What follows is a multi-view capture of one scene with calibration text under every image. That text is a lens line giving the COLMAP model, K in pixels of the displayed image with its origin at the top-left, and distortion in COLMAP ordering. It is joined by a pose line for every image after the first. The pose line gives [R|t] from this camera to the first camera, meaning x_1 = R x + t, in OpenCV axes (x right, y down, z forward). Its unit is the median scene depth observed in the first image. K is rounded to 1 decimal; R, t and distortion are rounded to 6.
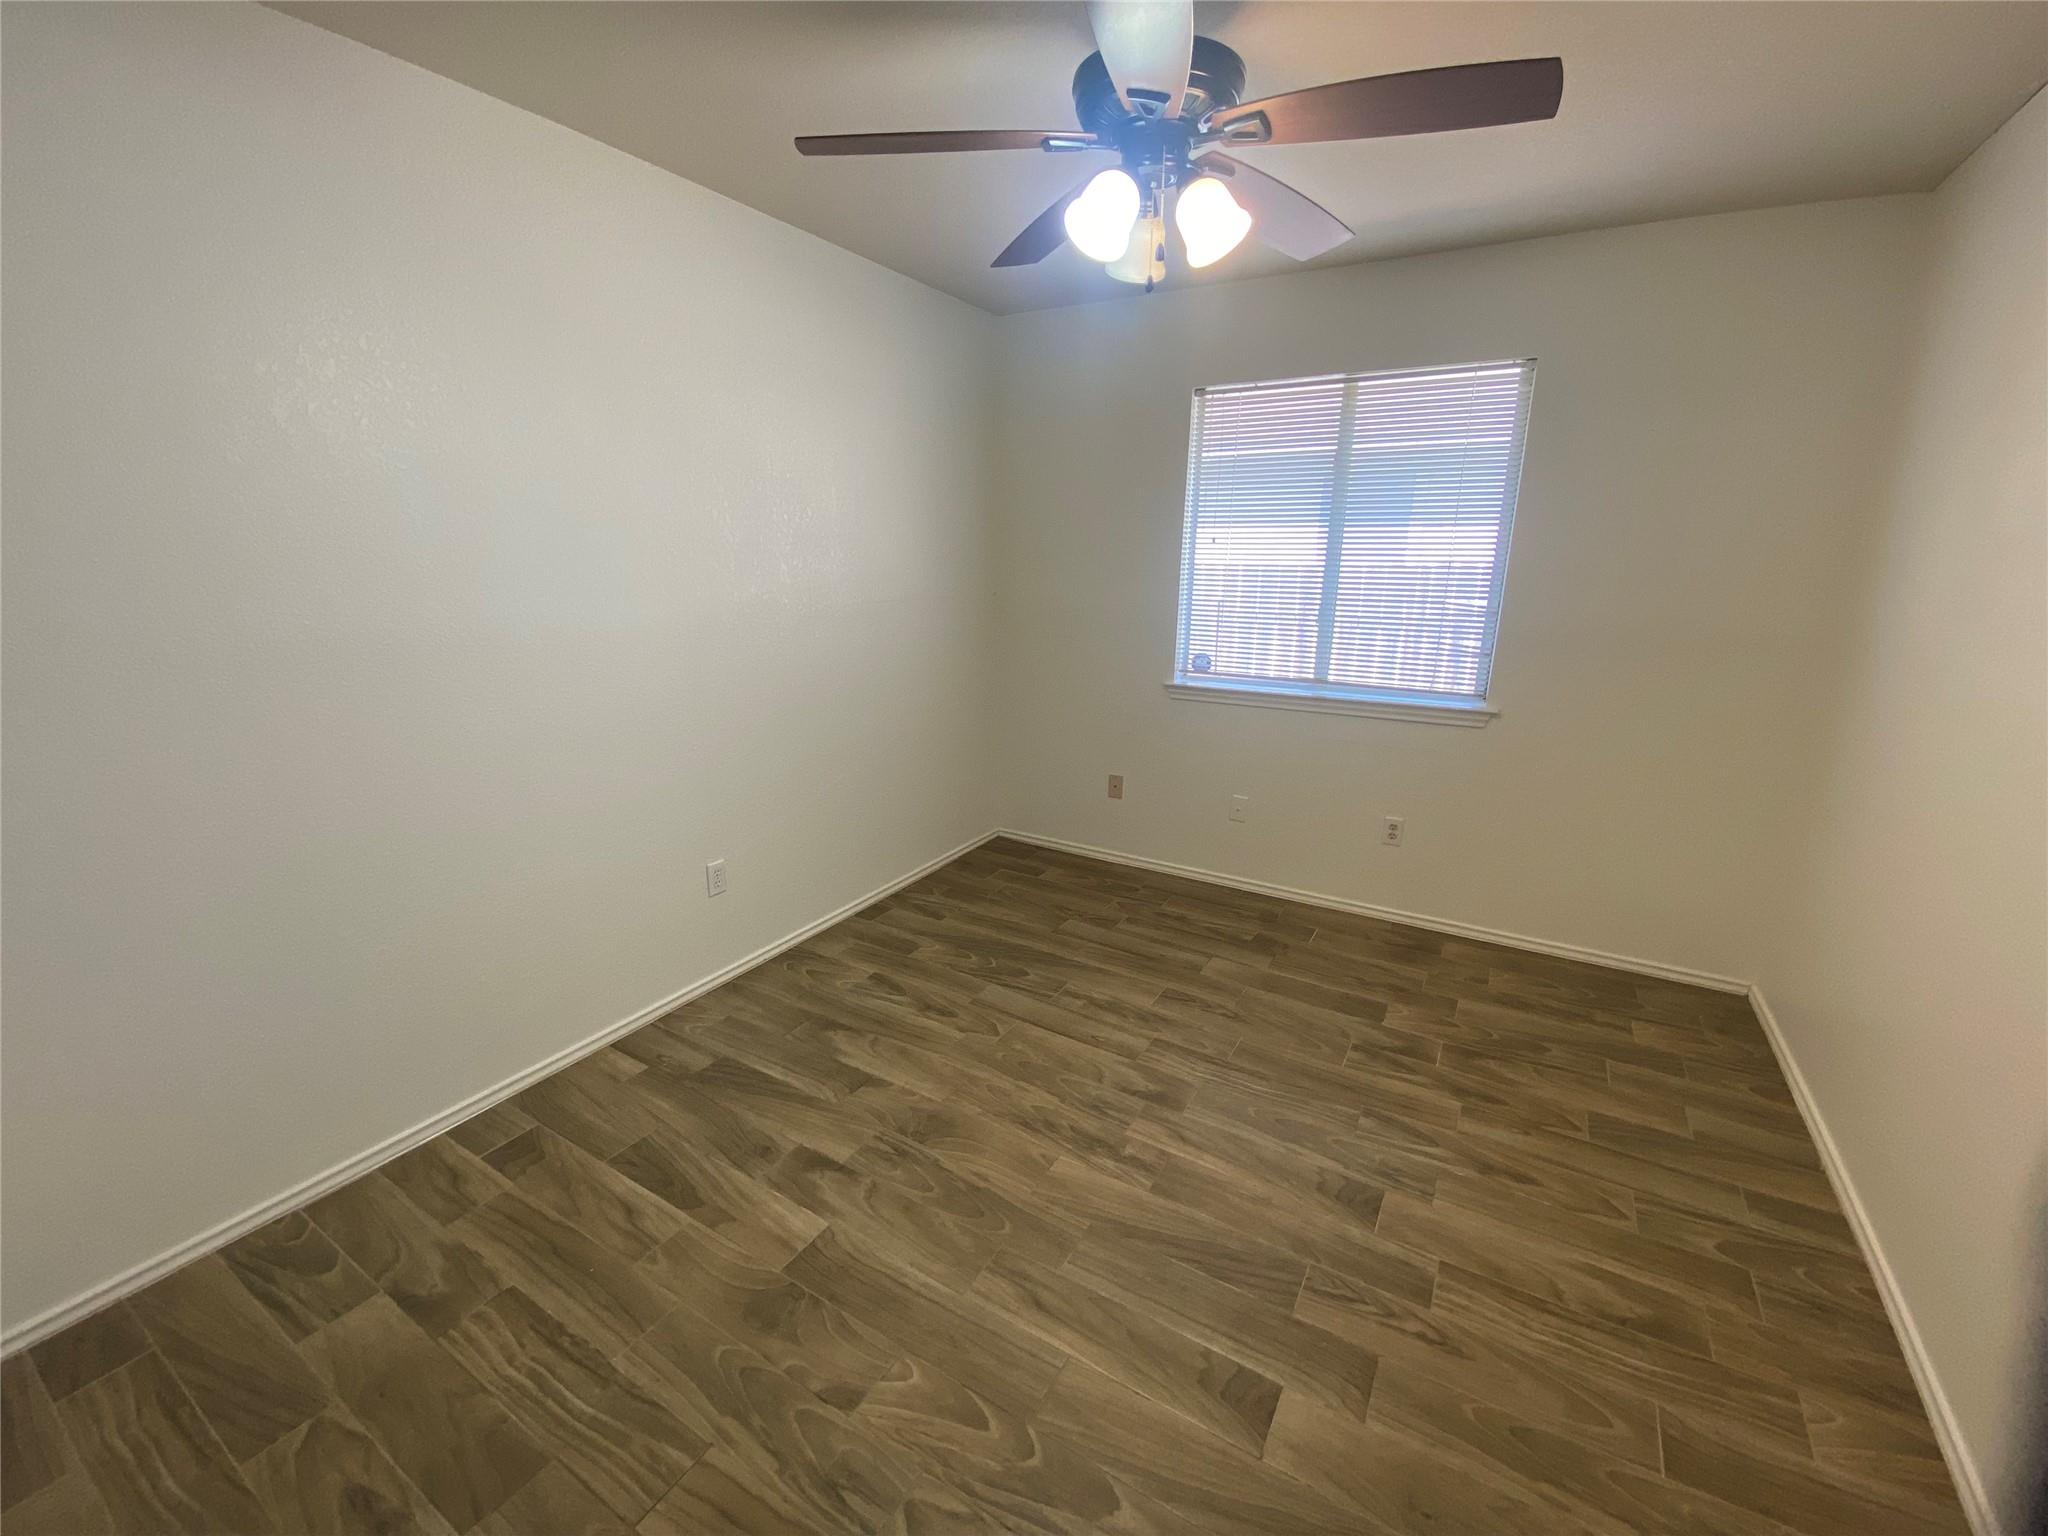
lens RADIAL K [[832.1, 0, 1024.0], [0, 832.1, 768.0], [0, 0, 1]] dist [0.035747, -0.031138]
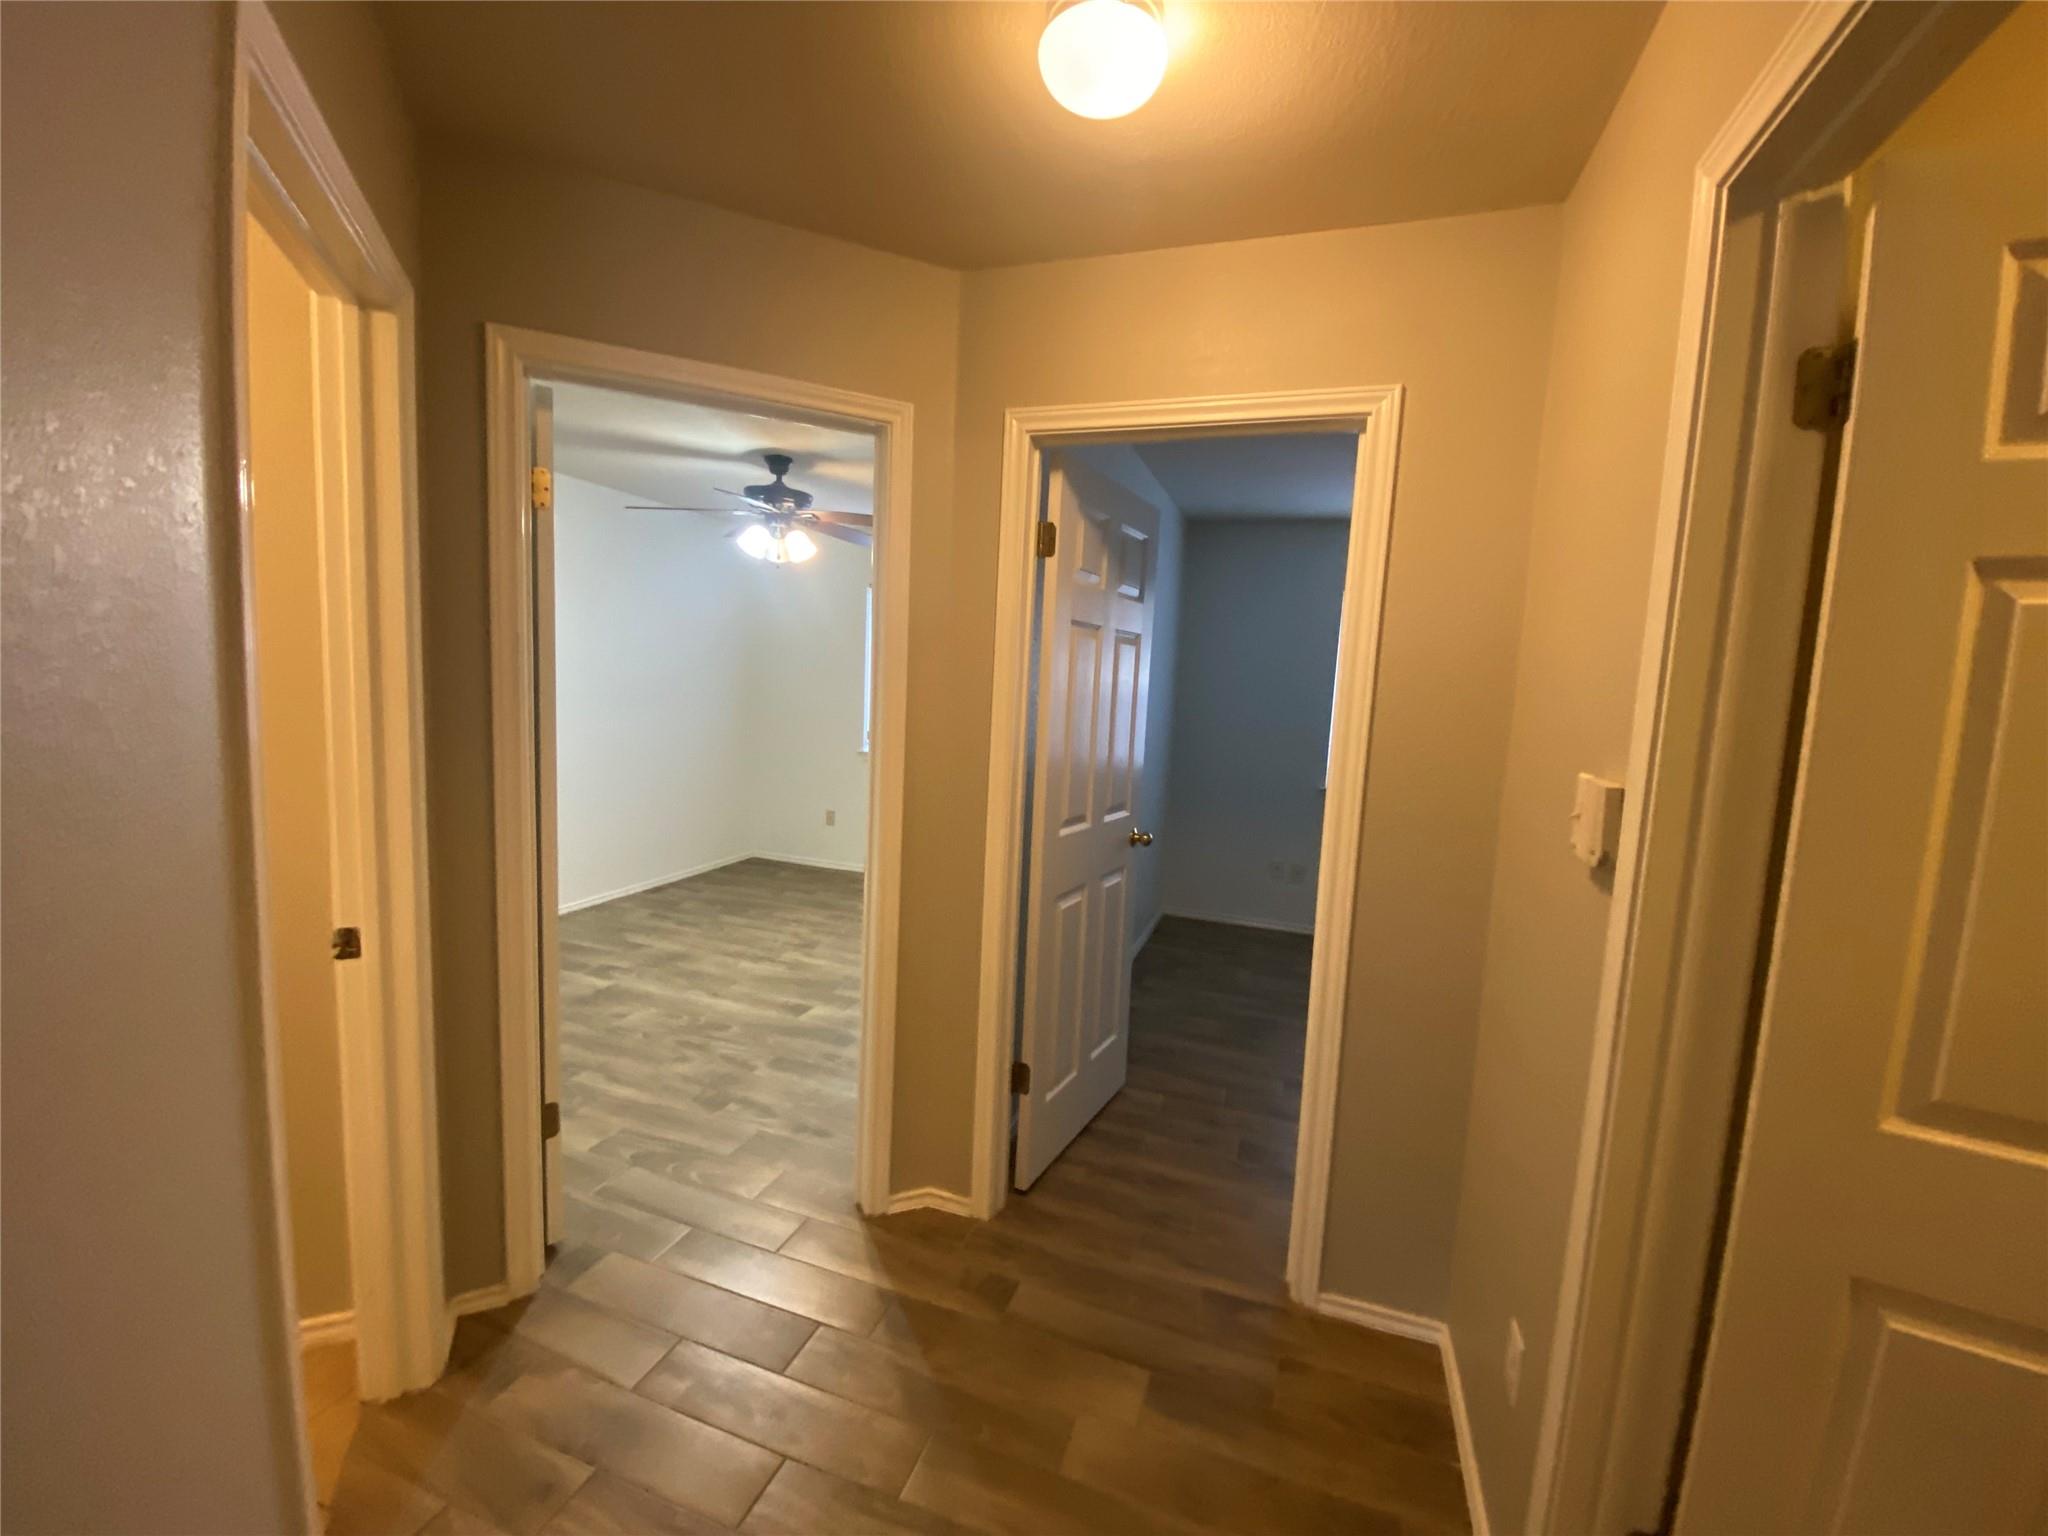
lens RADIAL K [[832.1, 0, 1024.0], [0, 832.1, 768.0], [0, 0, 1]] dist [0.035747, -0.031138]
pose [[0.980152, 0.016190, 0.197587, 0.286167], [0.012580, 0.989572, -0.143489, 0.287347], [-0.197850, 0.143127, 0.969727, -1.083147]]
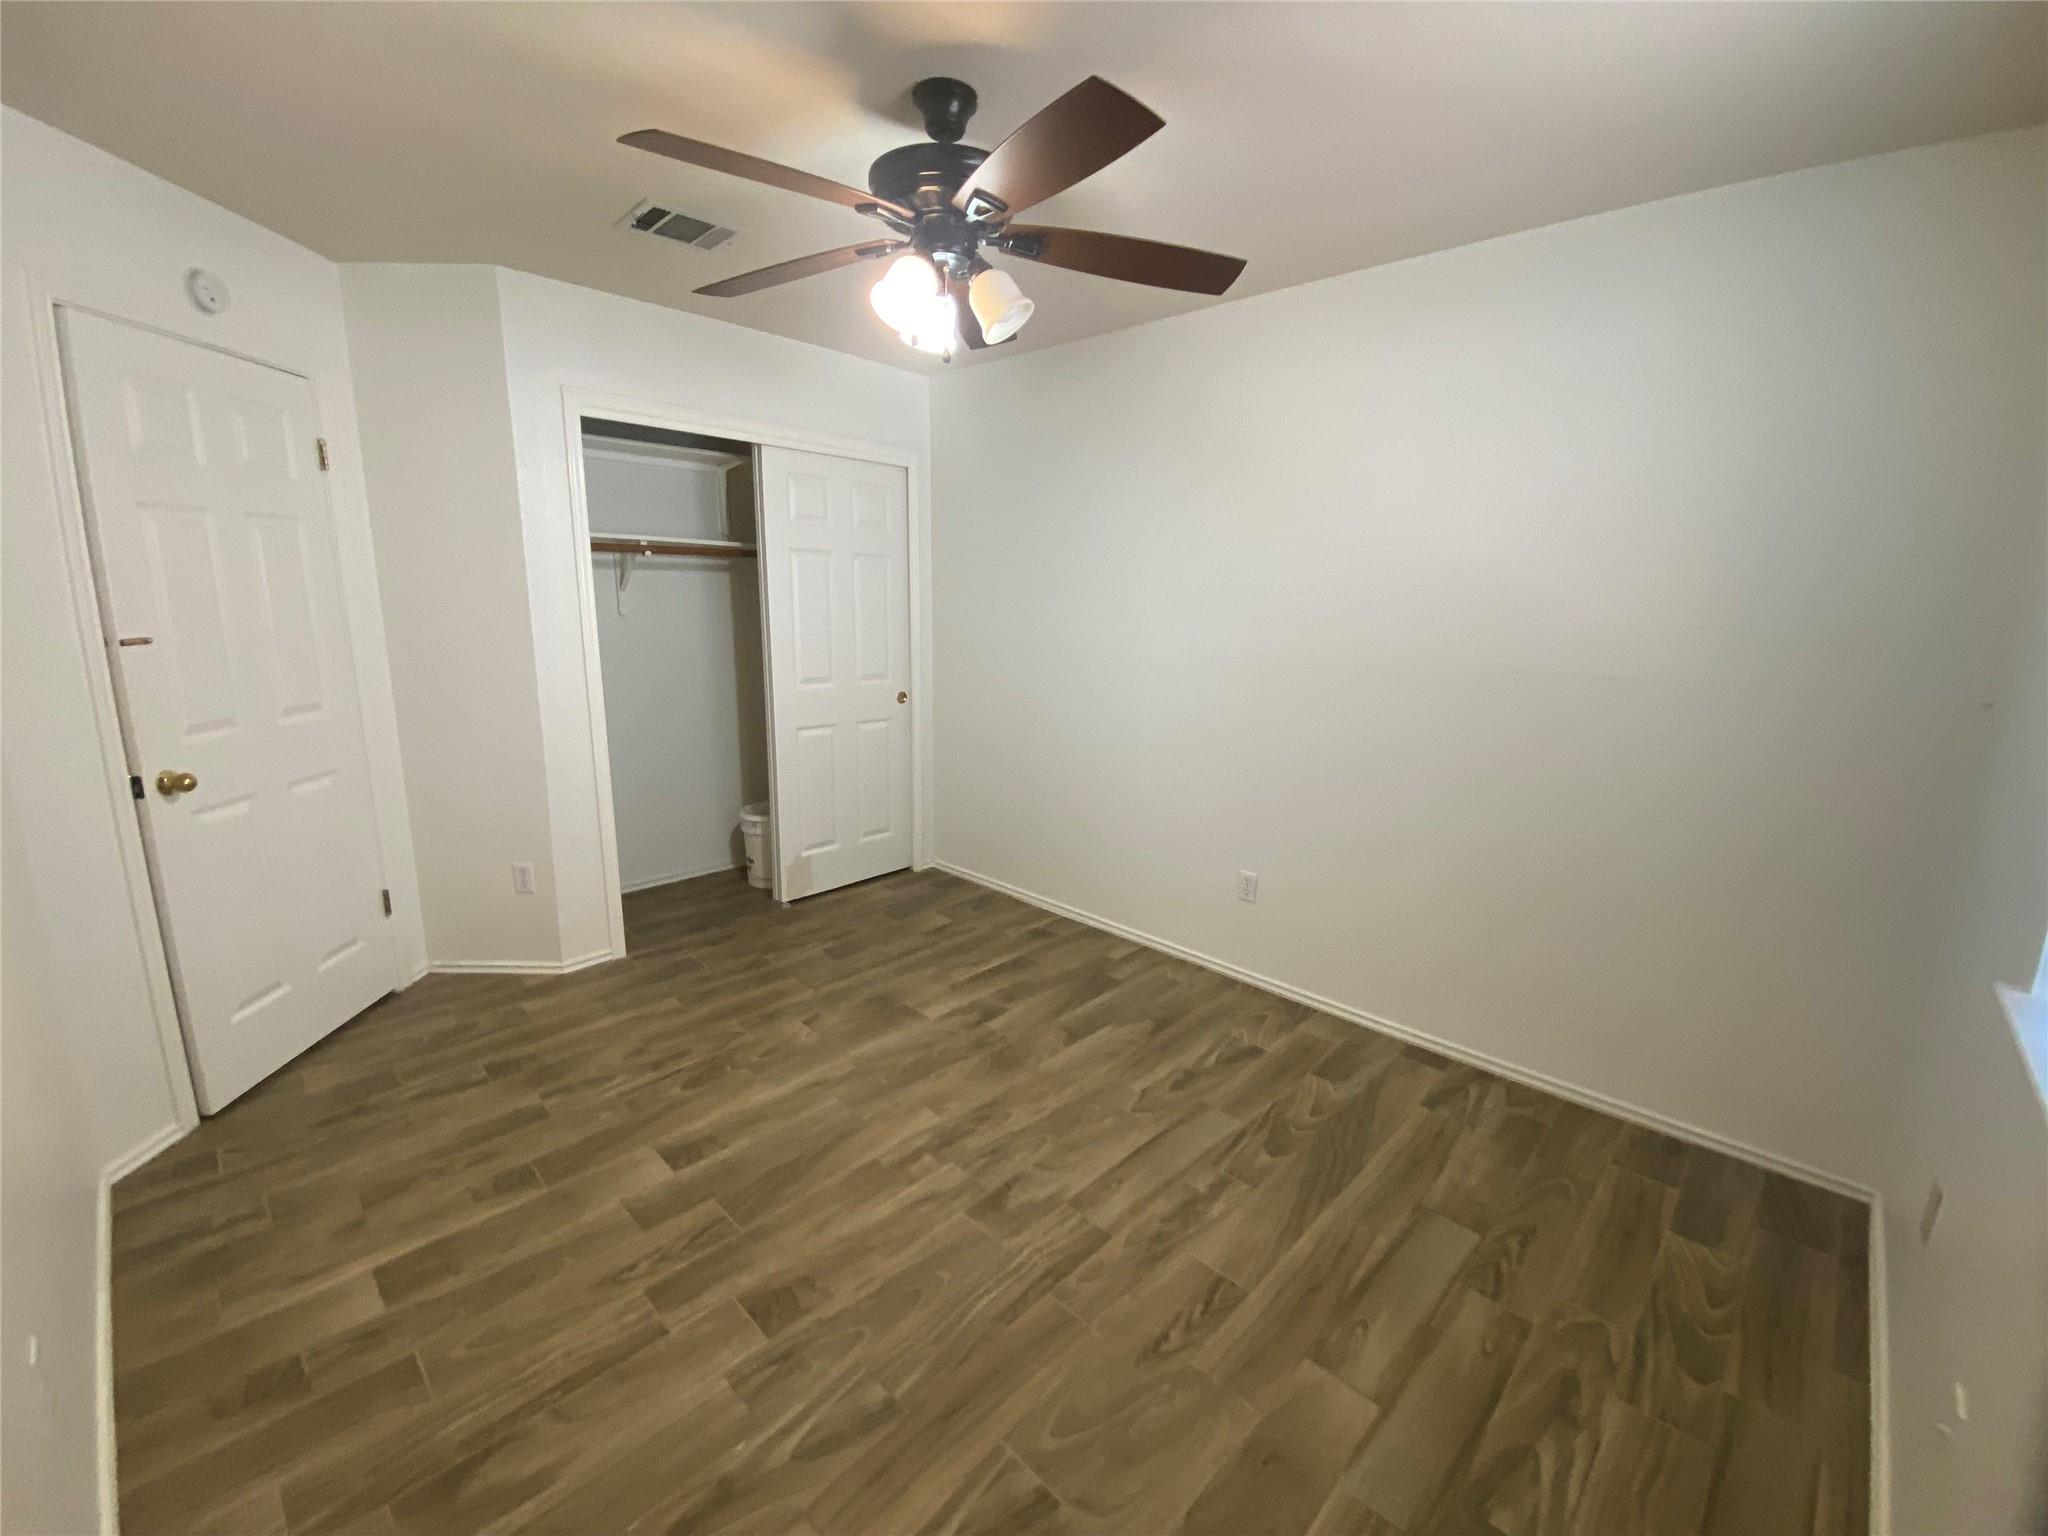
lens RADIAL K [[832.1, 0, 1024.0], [0, 832.1, 768.0], [0, 0, 1]] dist [0.035747, -0.031138]
pose [[-0.221393, 0.190164, -0.956464, 0.978137], [-0.271826, 0.929895, 0.247801, -0.281648], [0.936534, 0.314854, -0.154181, 1.086459]]
